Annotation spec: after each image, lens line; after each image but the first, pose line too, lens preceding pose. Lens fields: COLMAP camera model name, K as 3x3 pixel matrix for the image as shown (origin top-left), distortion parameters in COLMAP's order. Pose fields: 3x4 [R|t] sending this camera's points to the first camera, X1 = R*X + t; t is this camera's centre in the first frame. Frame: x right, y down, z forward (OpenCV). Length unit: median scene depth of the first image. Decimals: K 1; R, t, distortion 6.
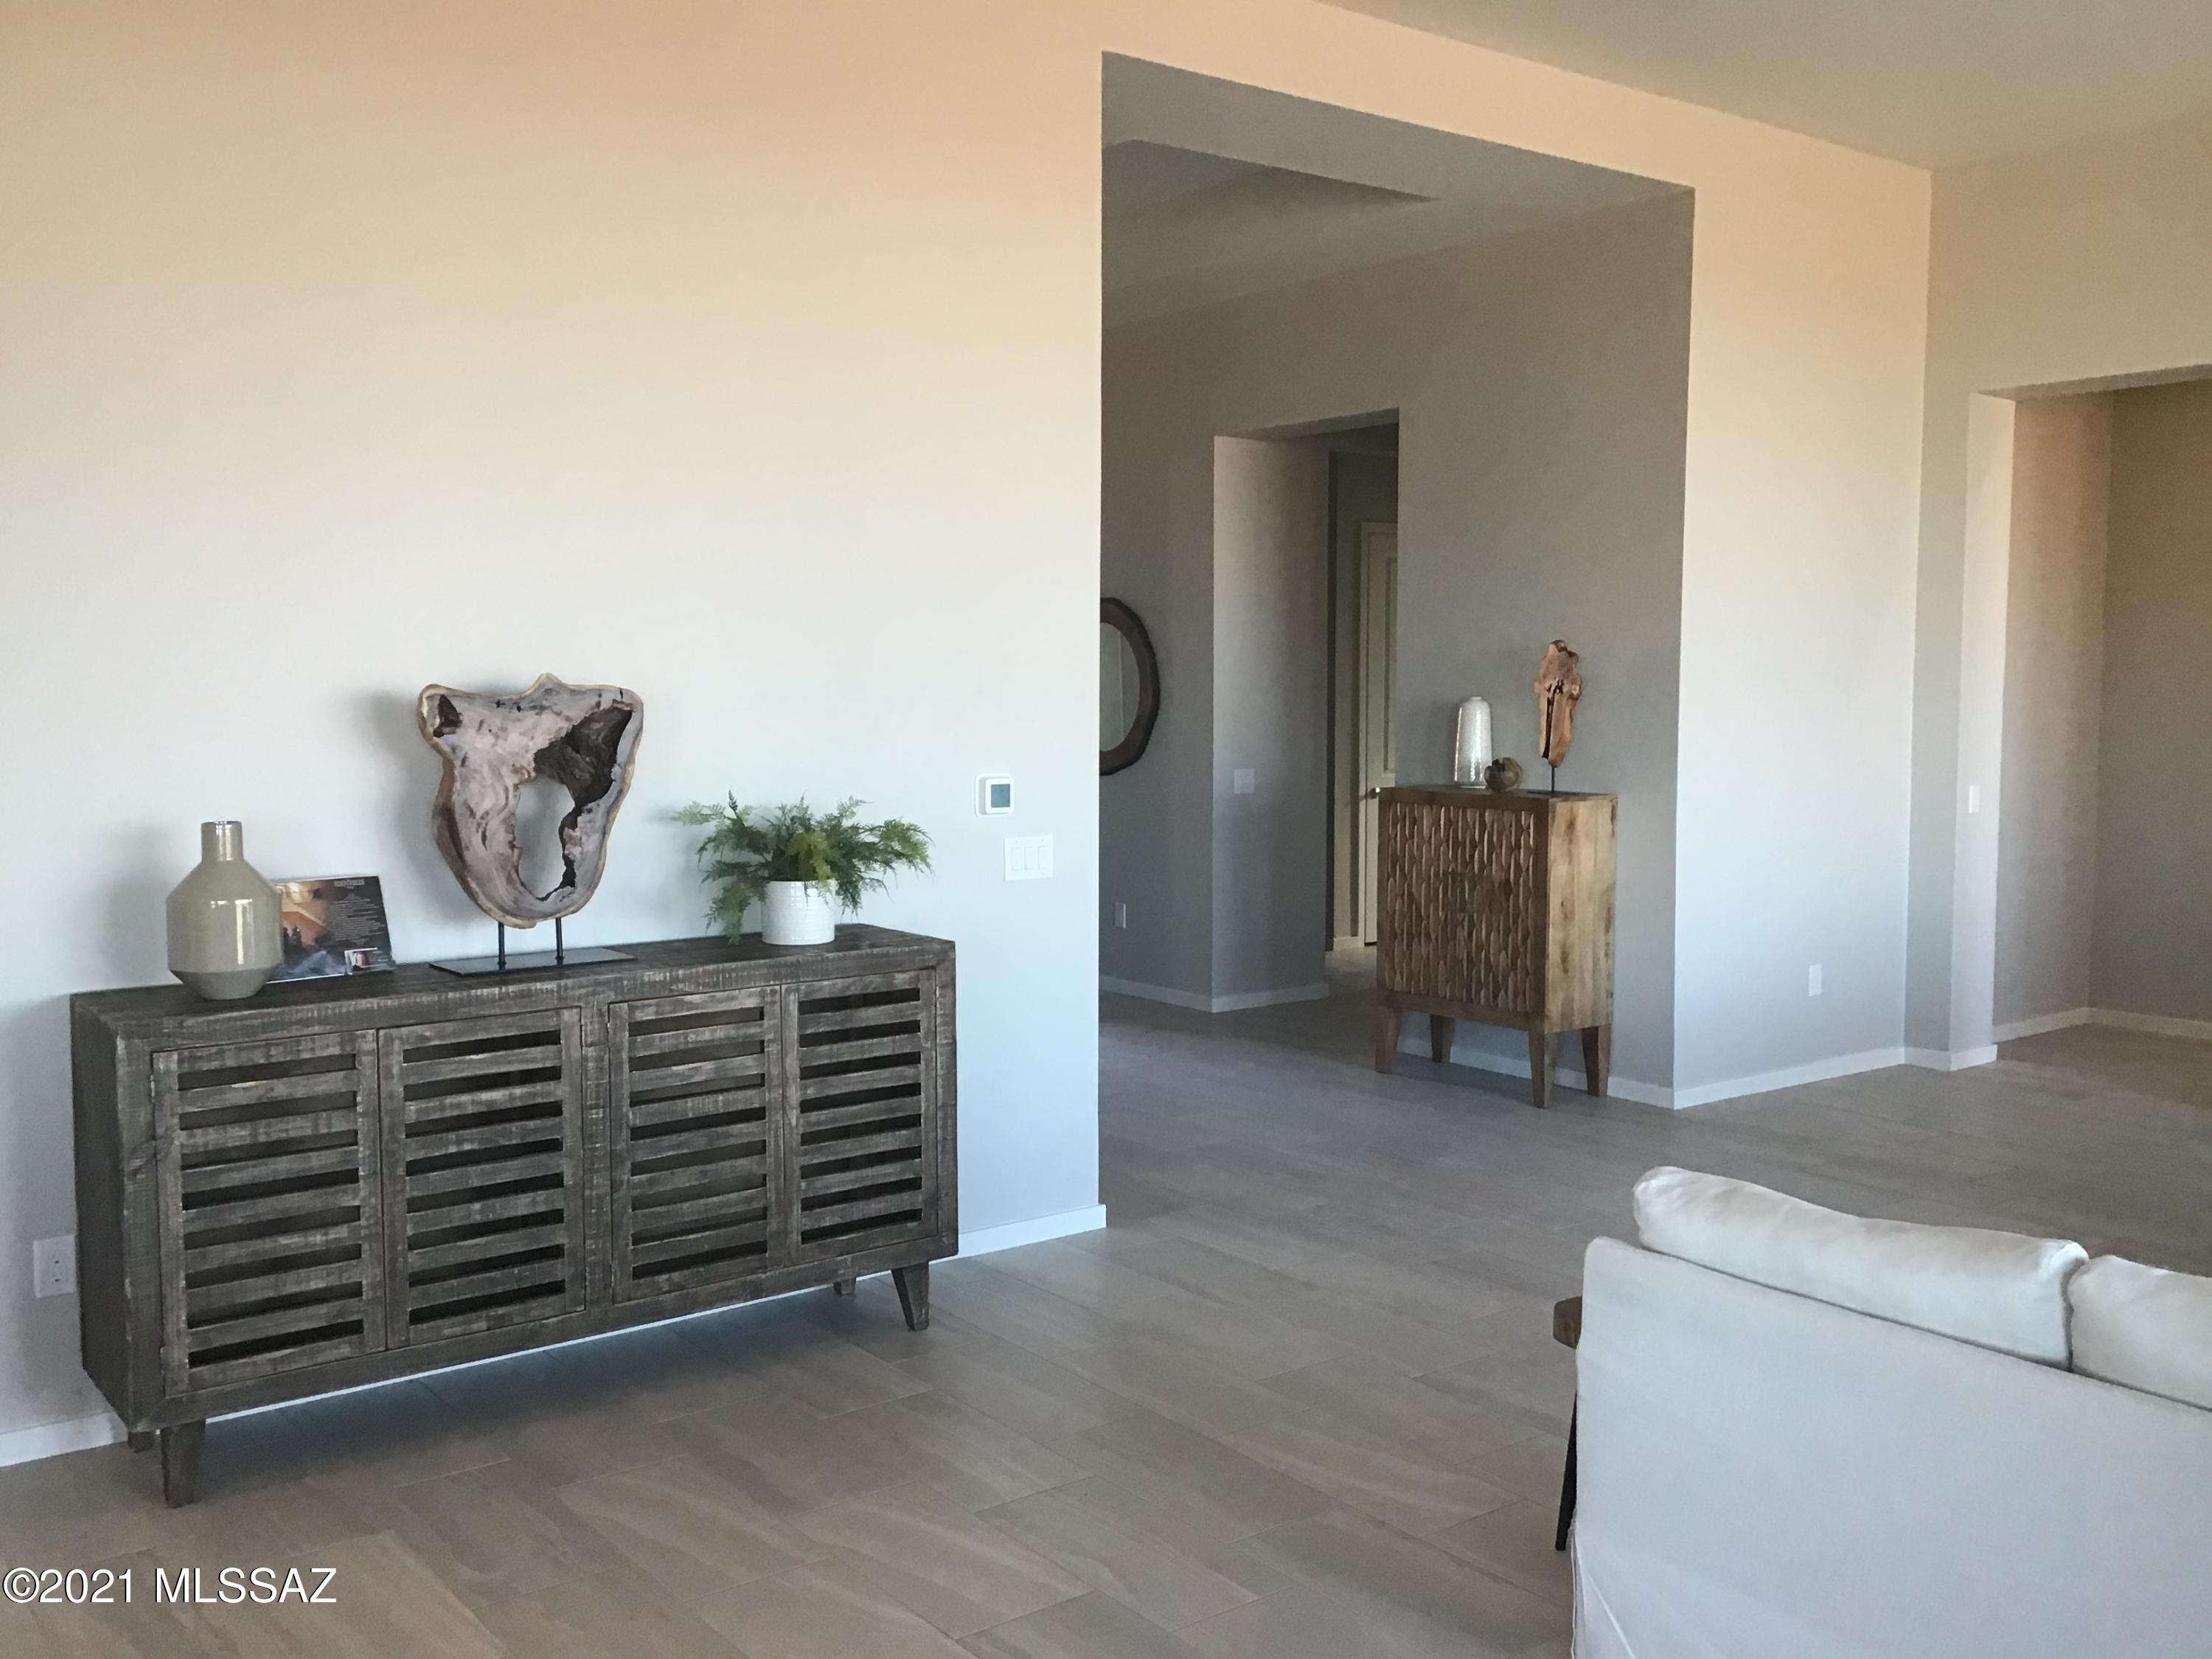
lens RADIAL K [[1987.8, 0, 1113.3], [0, 1987.8, 829.0], [0, 0, 1]] dist [0.120954, -0.220446]
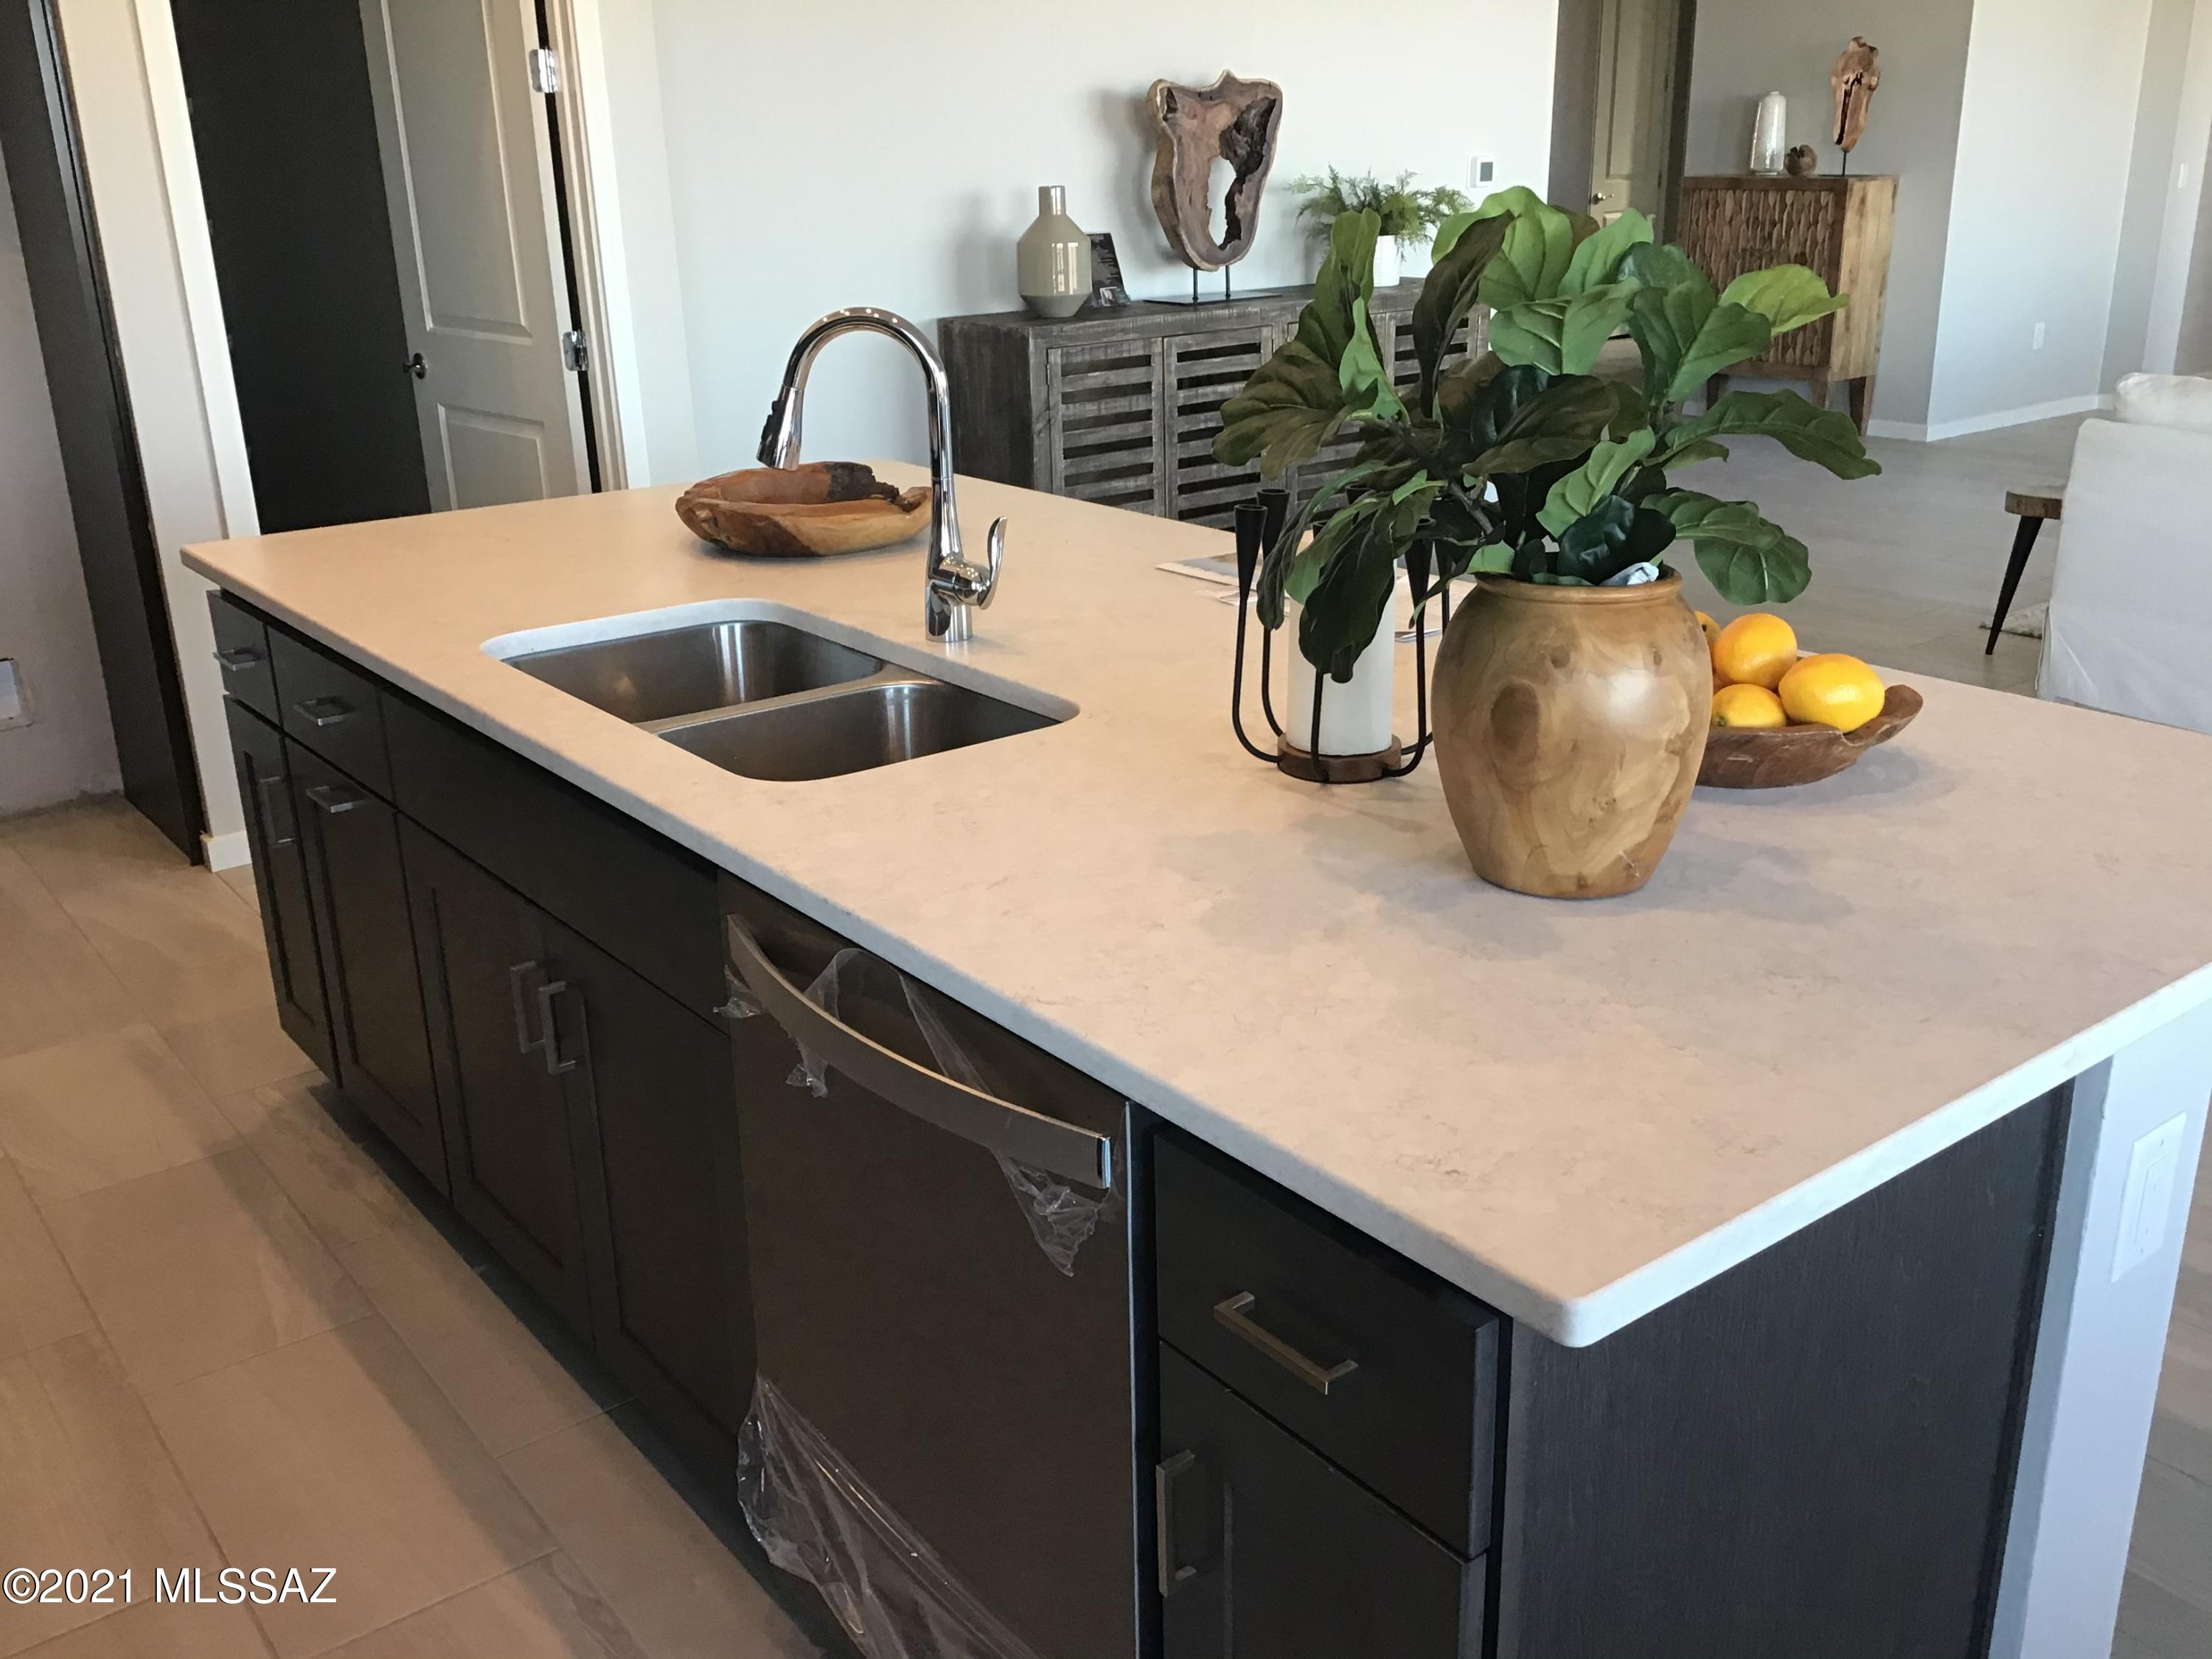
lens RADIAL K [[1987.8, 0, 1113.3], [0, 1987.8, 829.0], [0, 0, 1]] dist [0.120954, -0.220446]
pose [[0.999788, -0.020239, -0.003745, -0.354824], [0.020516, 0.965179, 0.260784, 0.057157], [-0.001663, -0.260806, 0.965390, -0.415881]]
